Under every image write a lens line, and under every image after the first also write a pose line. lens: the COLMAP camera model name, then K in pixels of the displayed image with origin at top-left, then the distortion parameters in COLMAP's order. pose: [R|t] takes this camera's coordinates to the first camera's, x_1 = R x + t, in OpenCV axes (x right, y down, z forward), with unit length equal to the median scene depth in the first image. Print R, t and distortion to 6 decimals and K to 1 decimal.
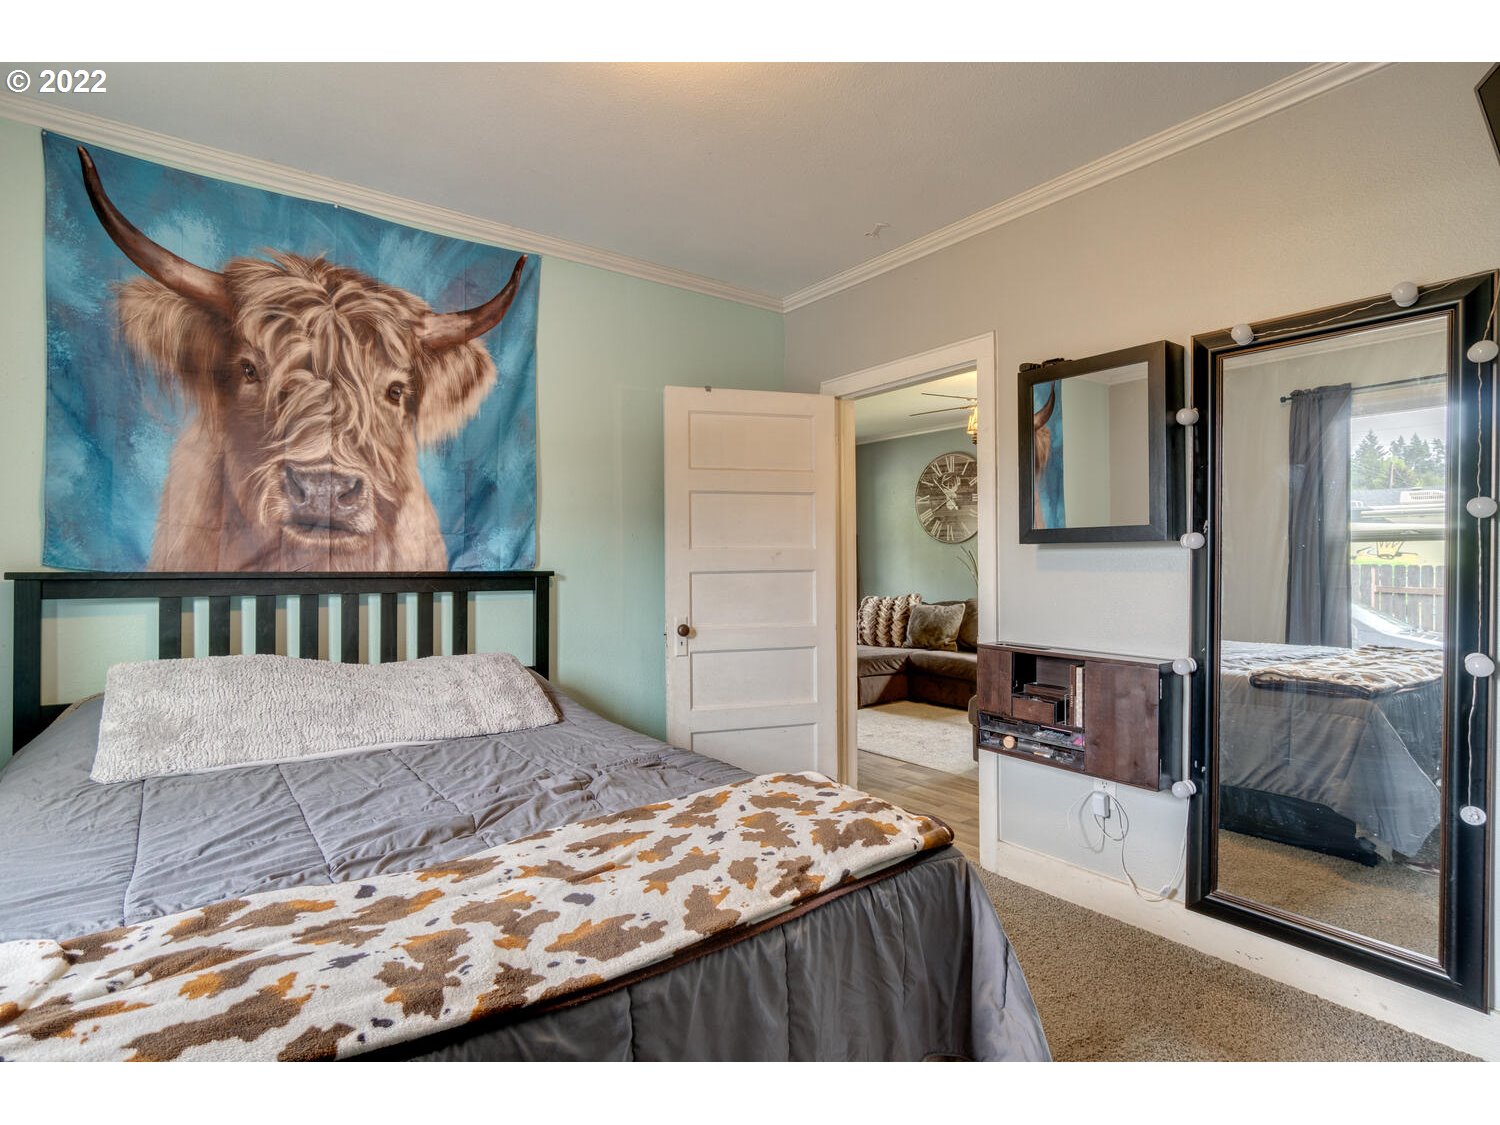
lens RADIAL K [[764.8, 0, 744.0], [0, 764.8, 562.7], [0, 0, 1]] dist [-0.010675, 0.006962]
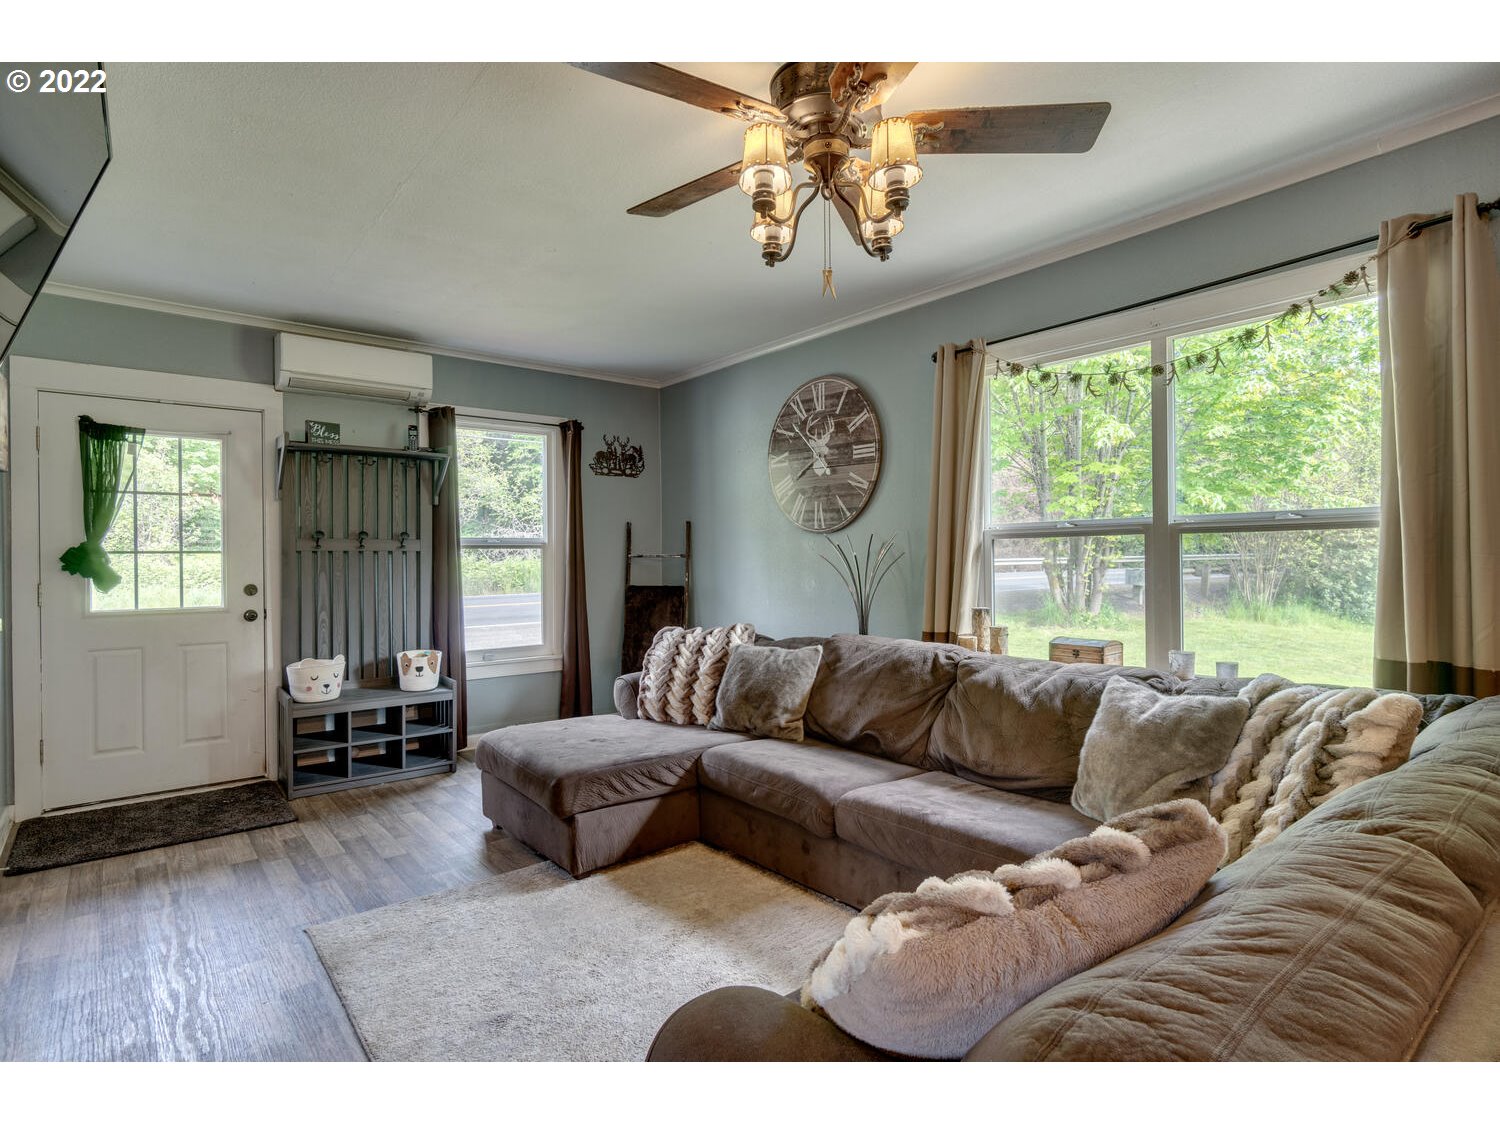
lens RADIAL K [[764.8, 0, 744.0], [0, 764.8, 562.7], [0, 0, 1]] dist [-0.010675, 0.006962]
pose [[0.998934, -0.002477, 0.046085, 0.200738], [0.002659, 0.999989, -0.003885, -0.000943], [-0.046075, 0.004003, 0.998930, 0.456266]]
